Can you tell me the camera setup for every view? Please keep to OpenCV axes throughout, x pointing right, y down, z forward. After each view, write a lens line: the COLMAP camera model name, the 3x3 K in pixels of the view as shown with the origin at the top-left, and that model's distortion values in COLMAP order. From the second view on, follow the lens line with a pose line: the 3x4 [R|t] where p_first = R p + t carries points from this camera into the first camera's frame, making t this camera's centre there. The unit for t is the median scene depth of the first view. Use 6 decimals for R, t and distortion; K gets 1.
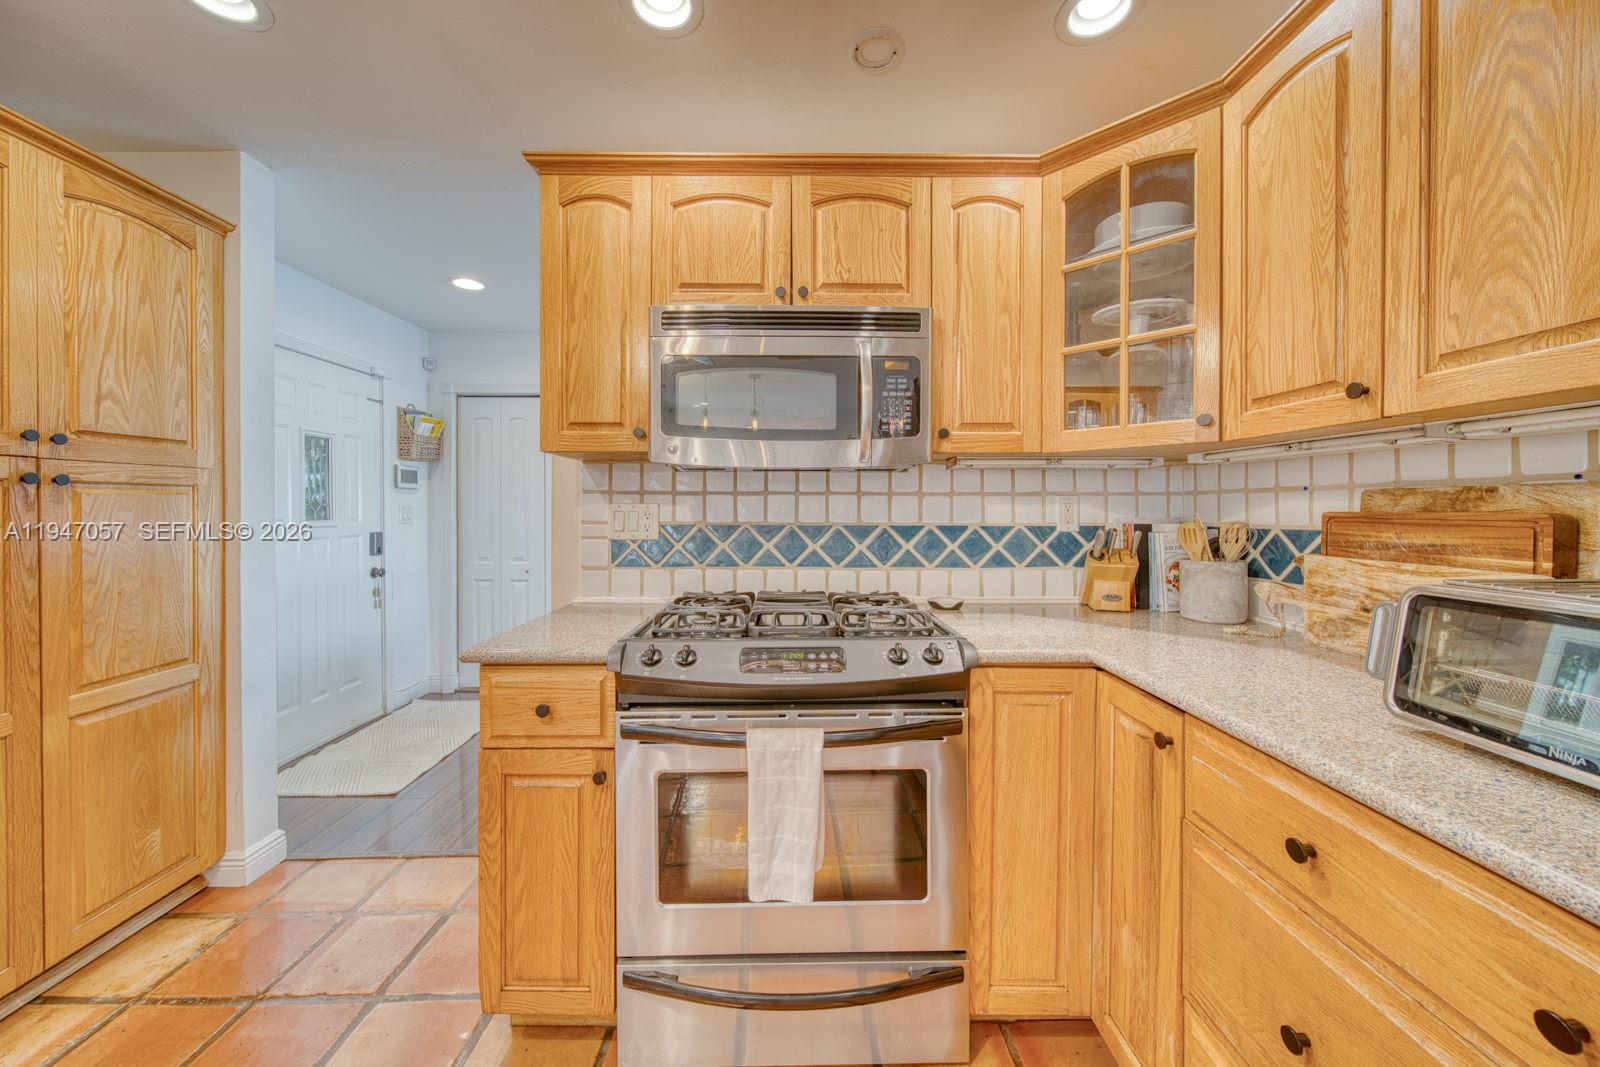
lens RADIAL K [[569.1, 0, 793.0], [0, 569.1, 510.4], [0, 0, 1]] dist [-0.001648, -0.000142]
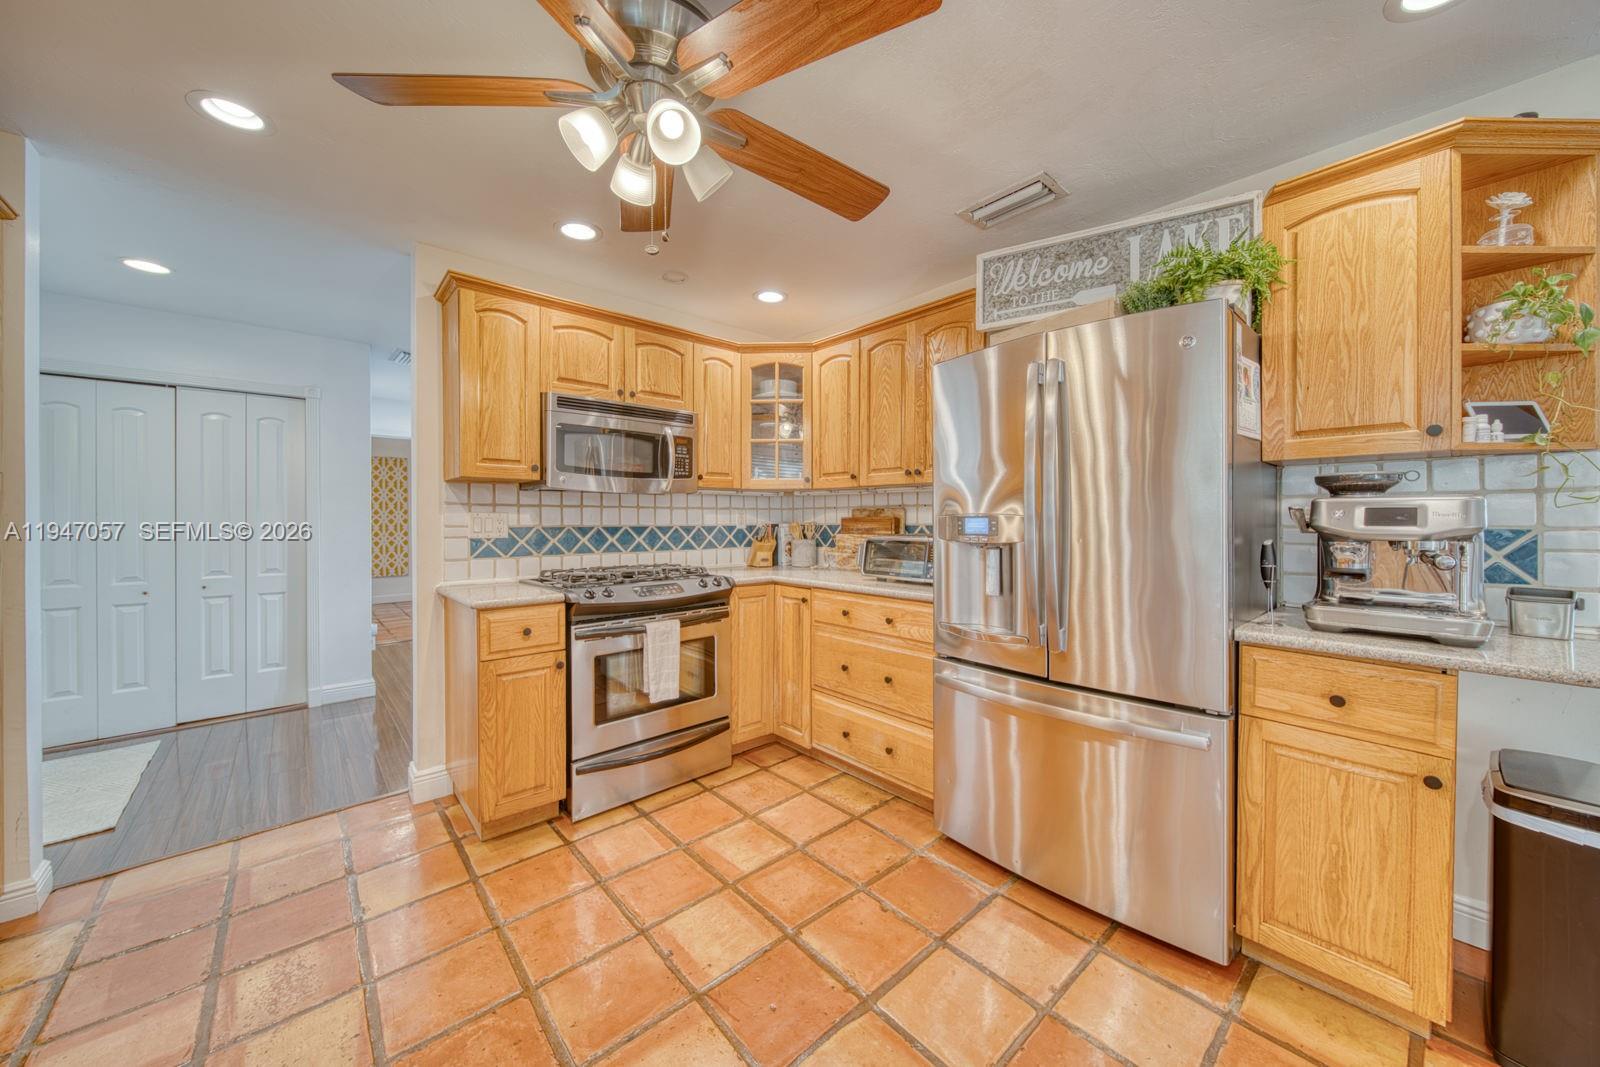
lens RADIAL K [[585.1, 0, 797.3], [0, 585.1, 521.2], [0, 0, 1]] dist [-0.000171, -0.000028]
pose [[0.750291, -0.003887, 0.661097, -0.802699], [0.004889, 0.999988, 0.000331, 0.015401], [-0.661090, 0.002984, 0.750301, -0.709328]]
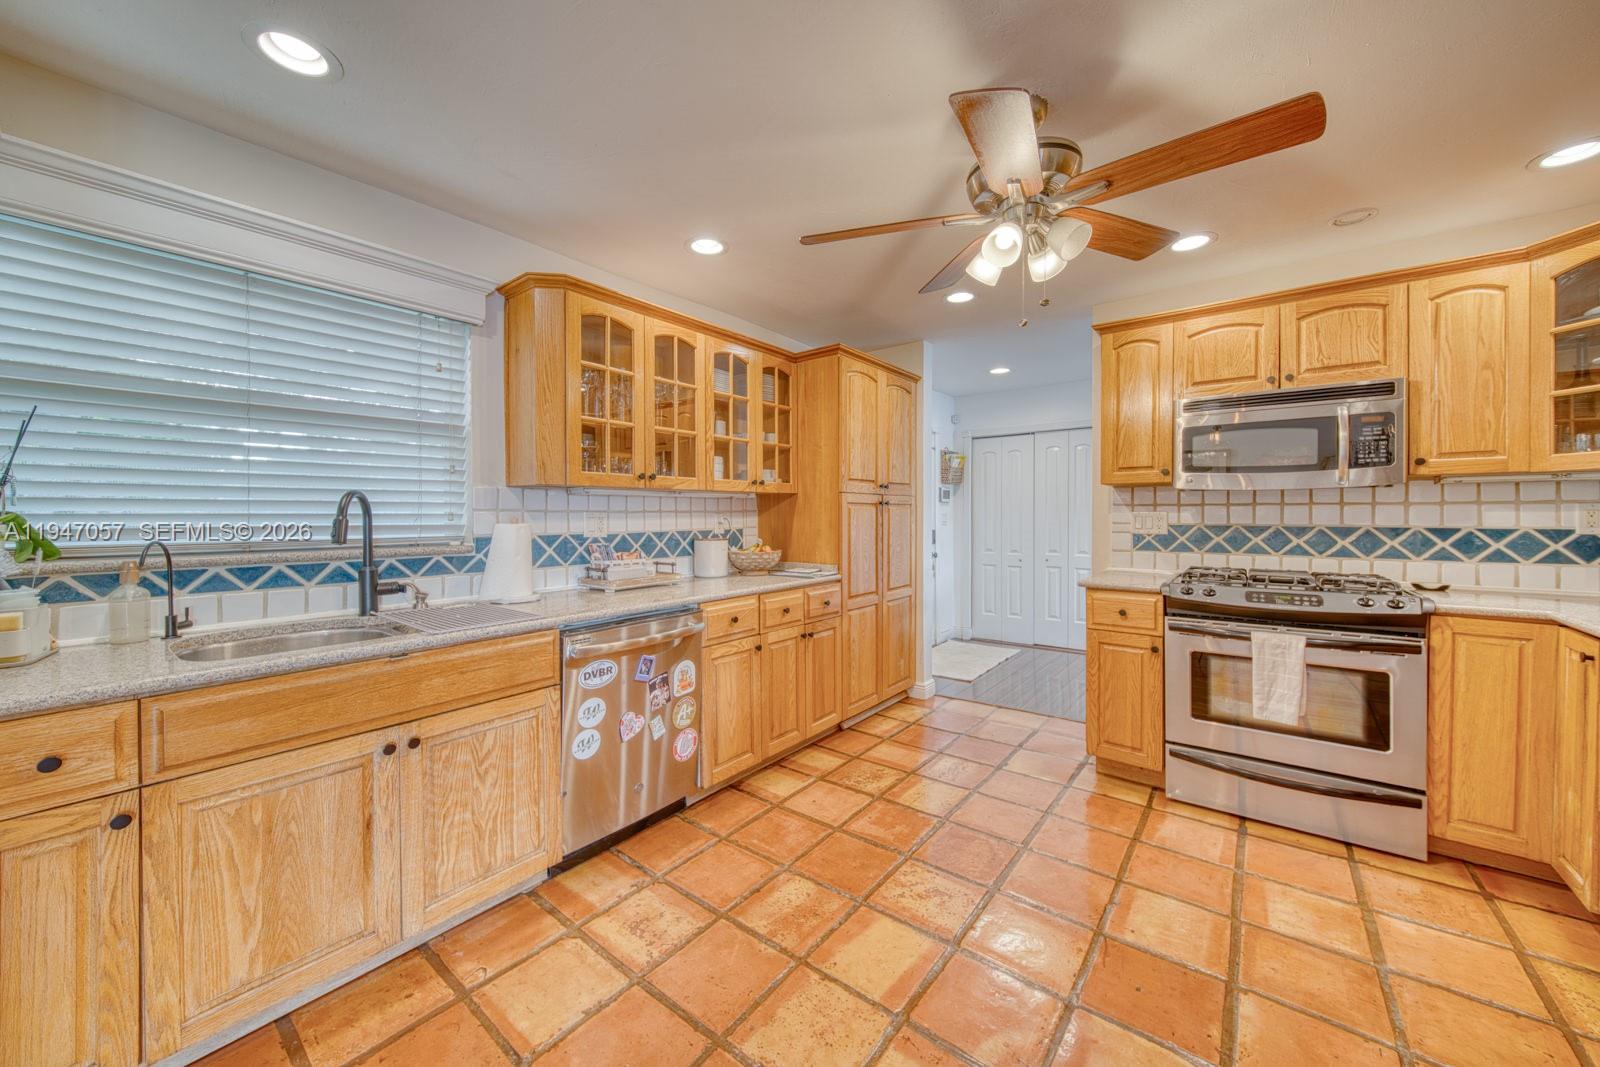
lens RADIAL K [[568.1, 0, 791.0], [0, 568.1, 517.2], [0, 0, 1]] dist [0.000492, -0.001617]
pose [[0.772735, 0.001945, -0.634726, -0.050233], [-0.002102, 0.999998, 0.000505, 0.006423], [0.634725, 0.000944, 0.772737, -1.089599]]
